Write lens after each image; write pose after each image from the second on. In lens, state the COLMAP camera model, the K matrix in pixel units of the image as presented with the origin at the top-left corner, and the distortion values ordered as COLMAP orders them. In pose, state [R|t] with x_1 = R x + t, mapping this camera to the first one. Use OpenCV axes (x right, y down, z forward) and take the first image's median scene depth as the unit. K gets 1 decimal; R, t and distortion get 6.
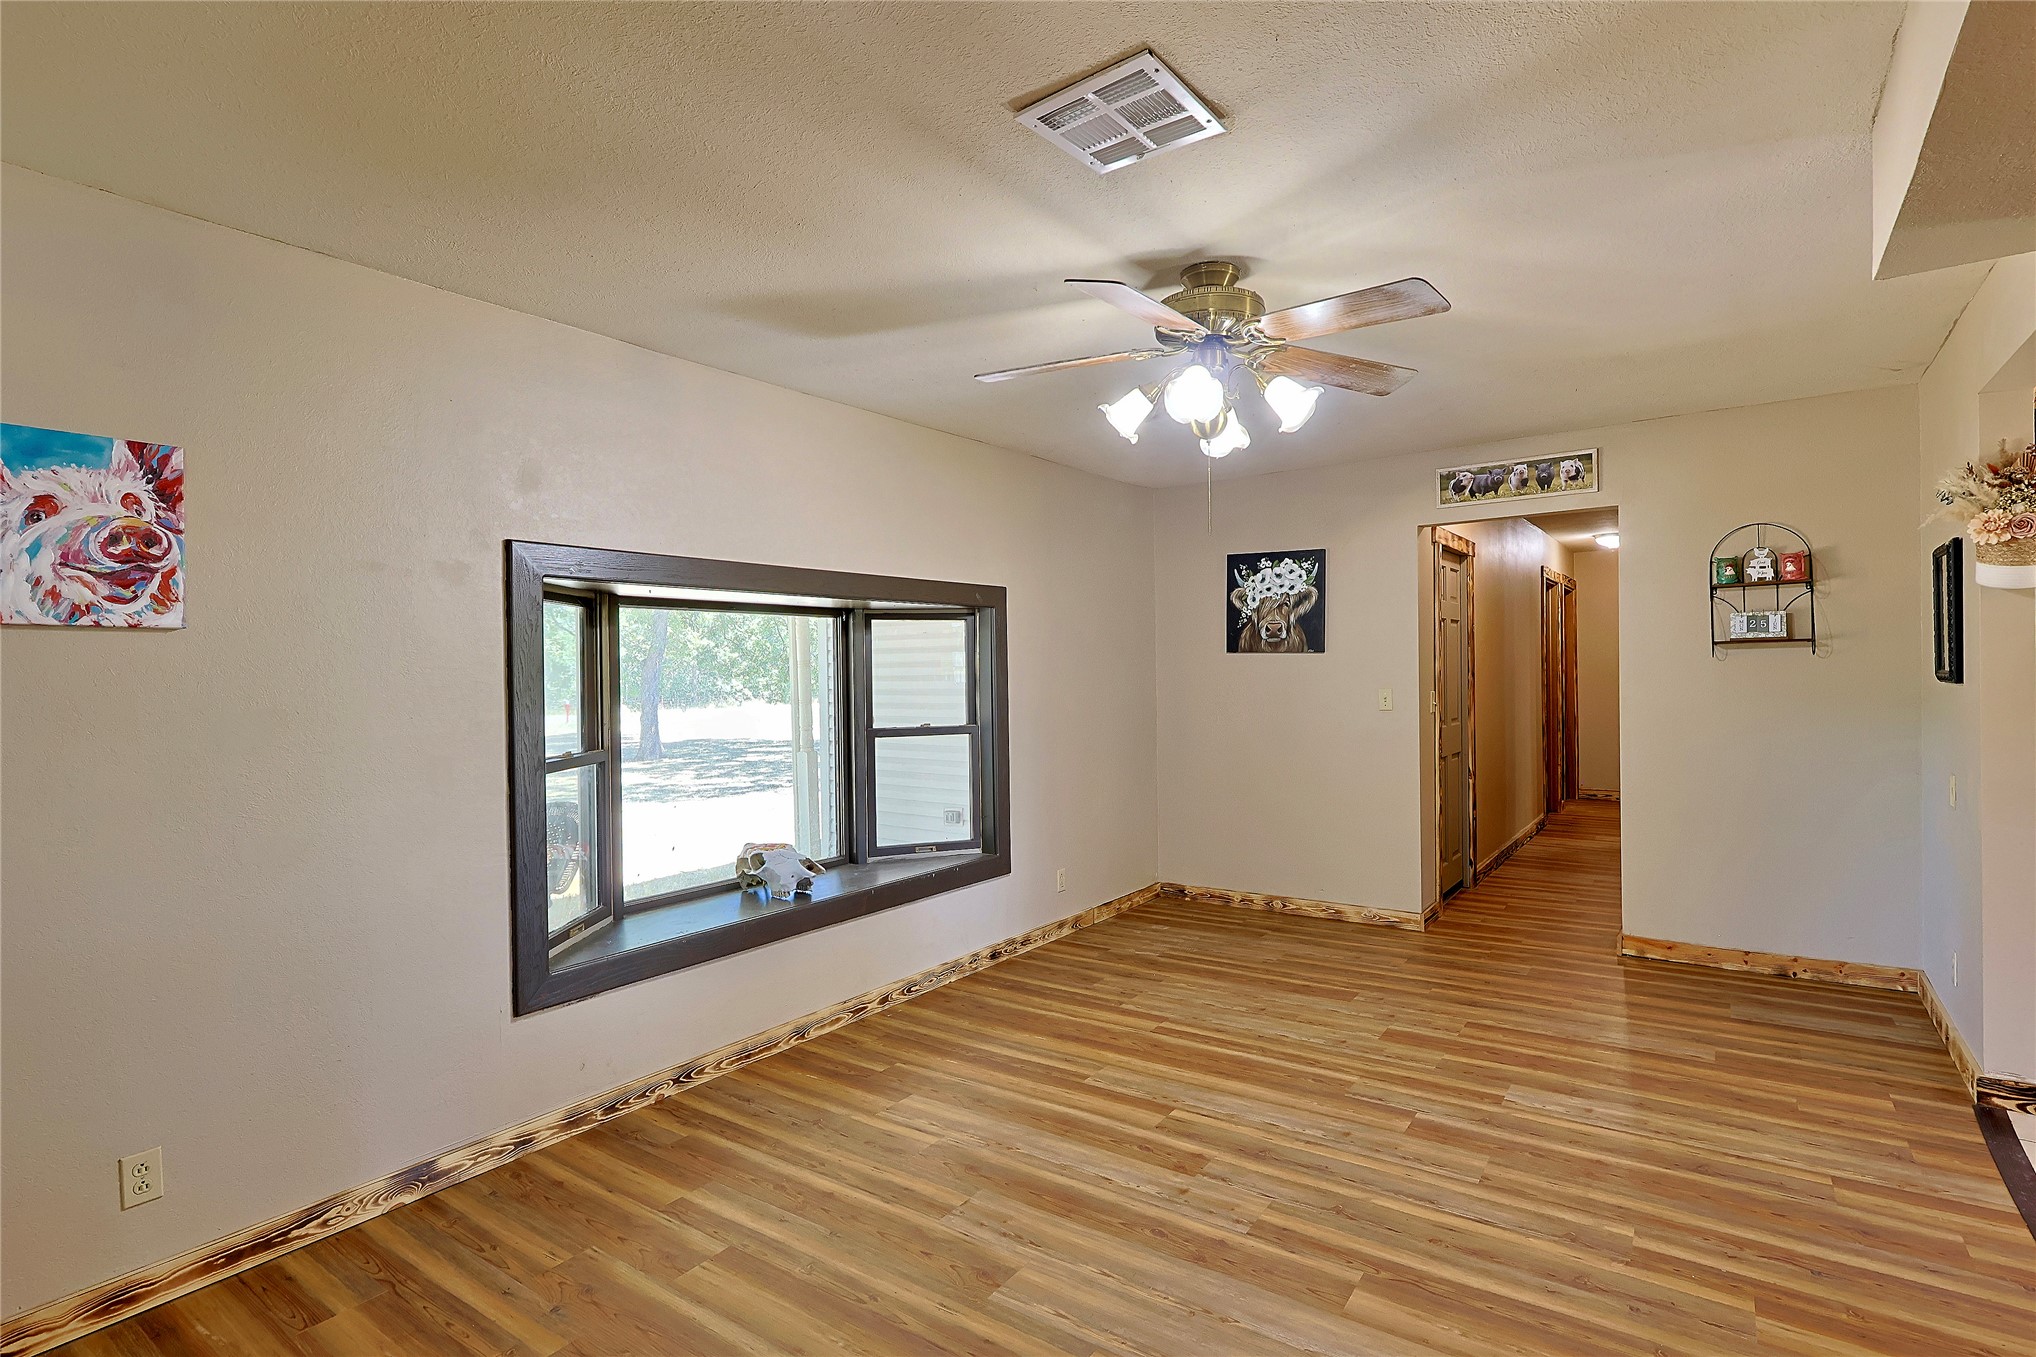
lens RADIAL K [[992.1, 0, 1018.6], [0, 992.1, 678.1], [0, 0, 1]] dist [-0.006044, 0.001611]
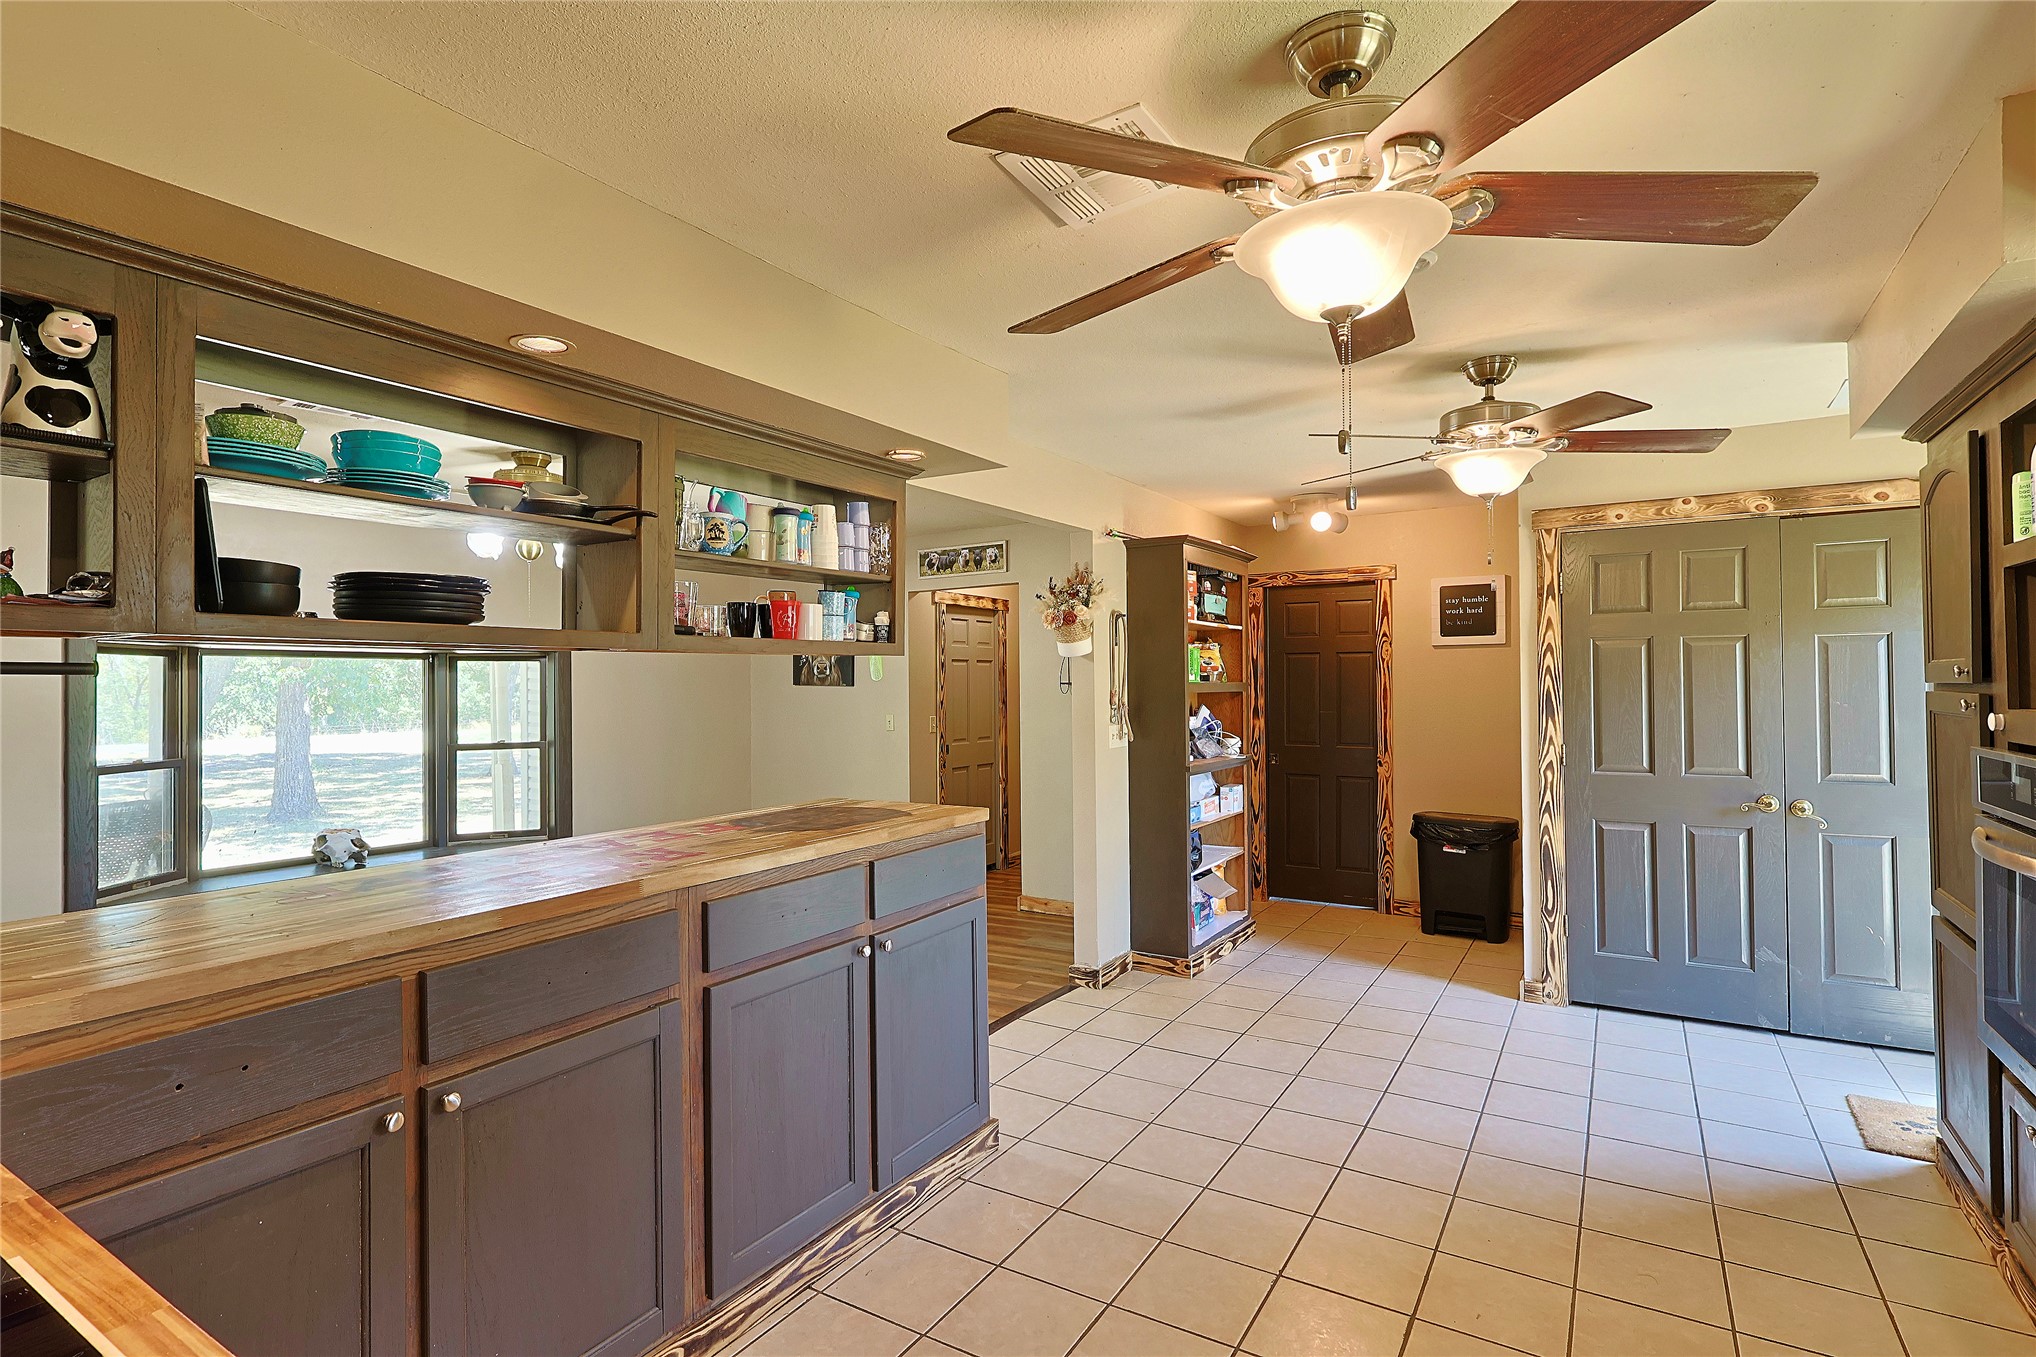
lens RADIAL K [[992.1, 0, 1017.3], [0, 992.1, 678.2], [0, 0, 1]] dist [-0.006044, 0.001611]
pose [[0.996750, 0.006077, 0.080324, 0.625288], [-0.004634, 0.999825, -0.018139, -0.020749], [-0.080420, 0.017708, 0.996604, -0.470436]]
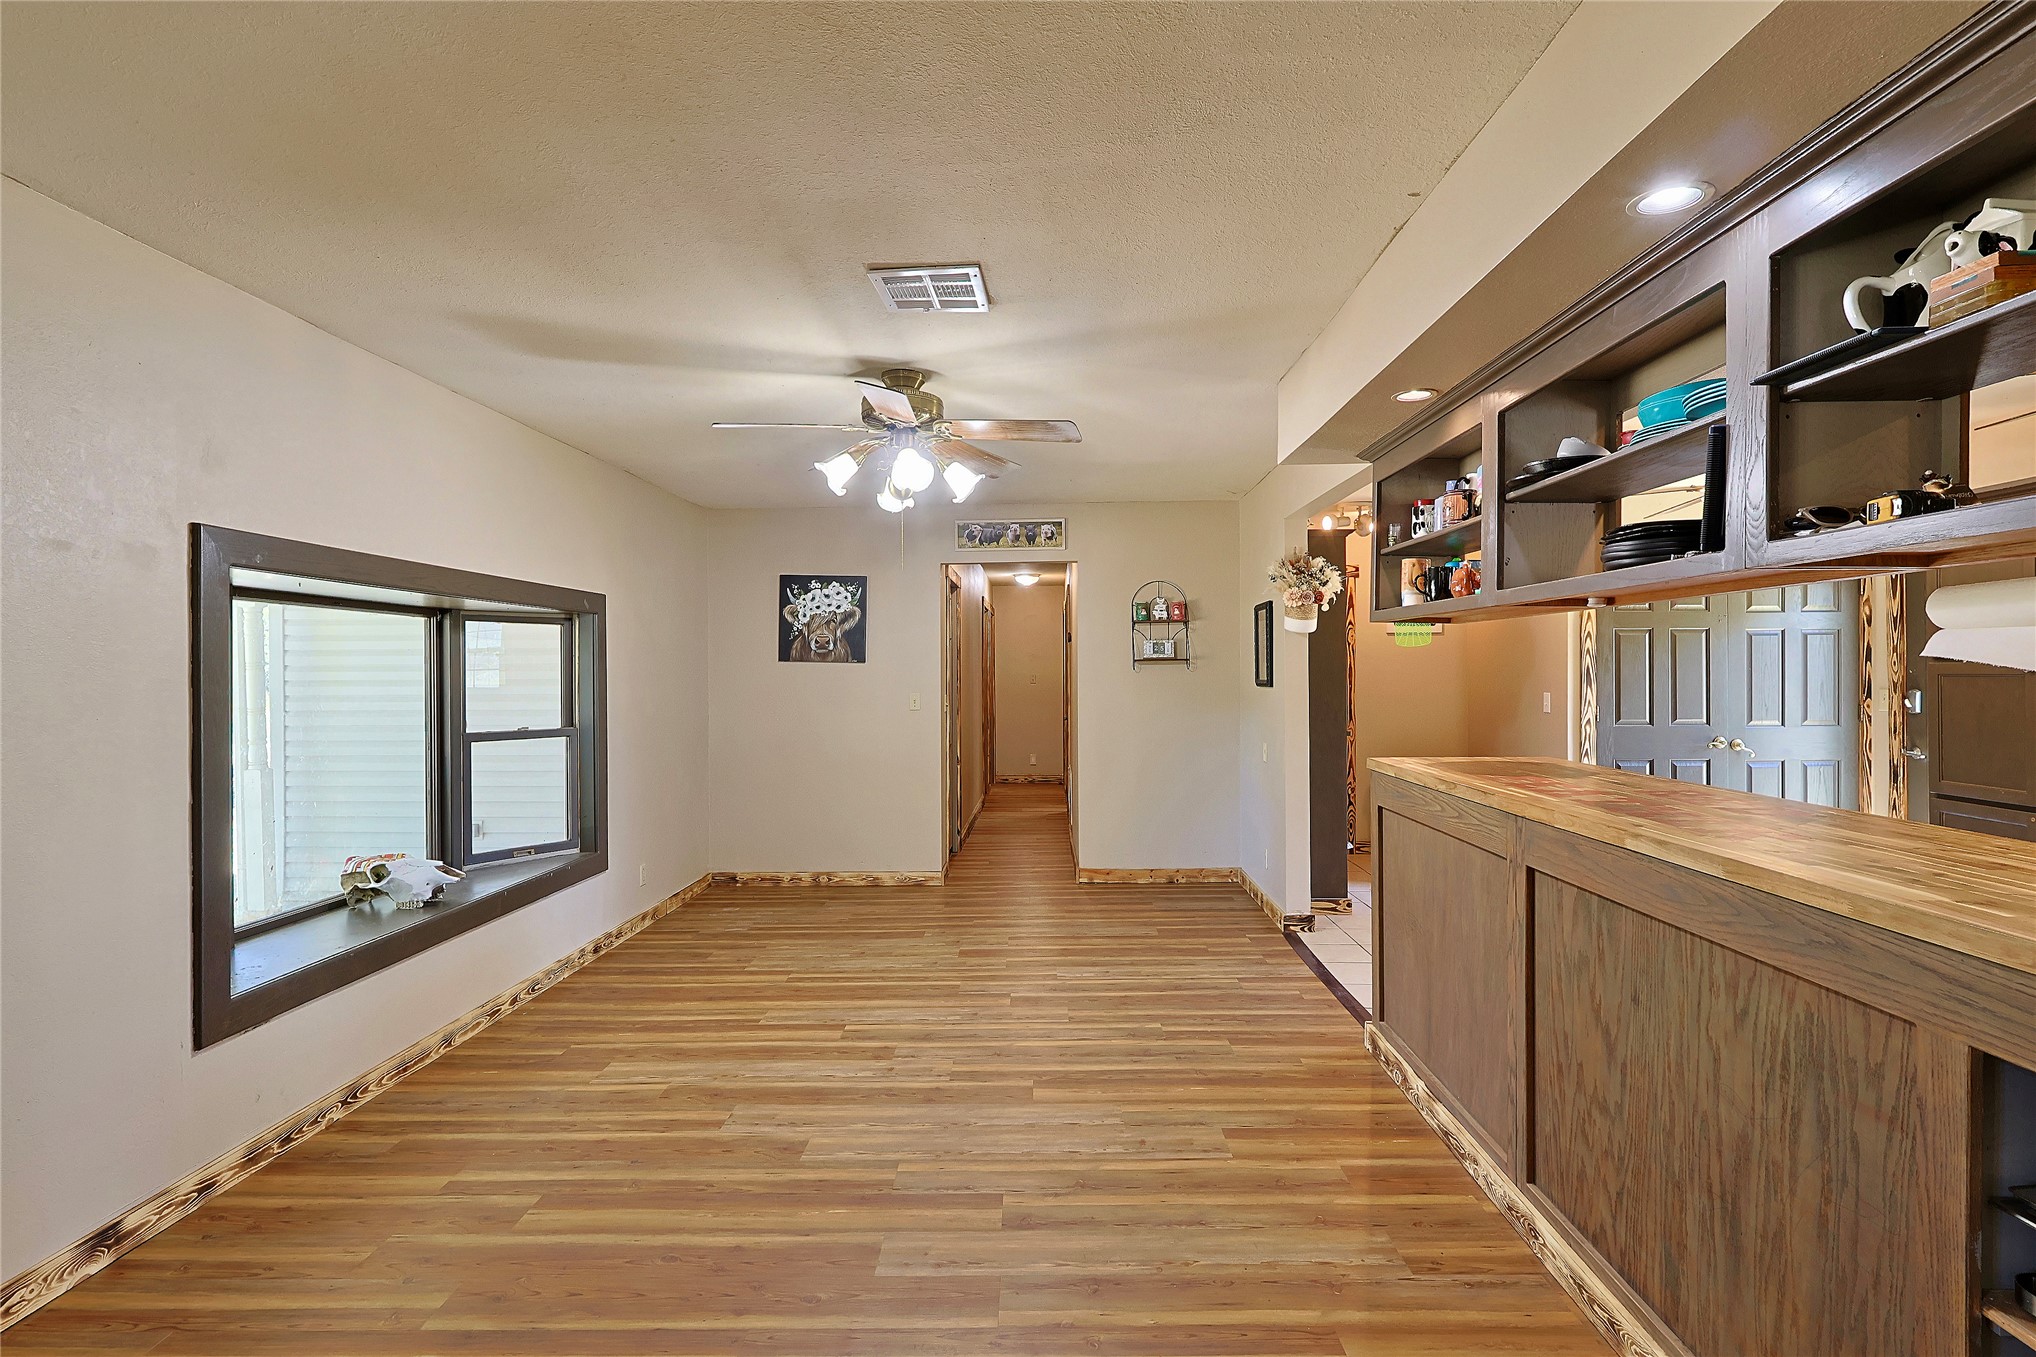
lens RADIAL K [[992.1, 0, 1020.9], [0, 992.1, 678.4], [0, 0, 1]] dist [-0.006044, 0.001611]
pose [[0.824608, 0.007738, 0.565651, -0.318777], [-0.001918, 0.999939, -0.010883, 0.008712], [-0.565701, 0.007890, 0.824573, -0.137474]]
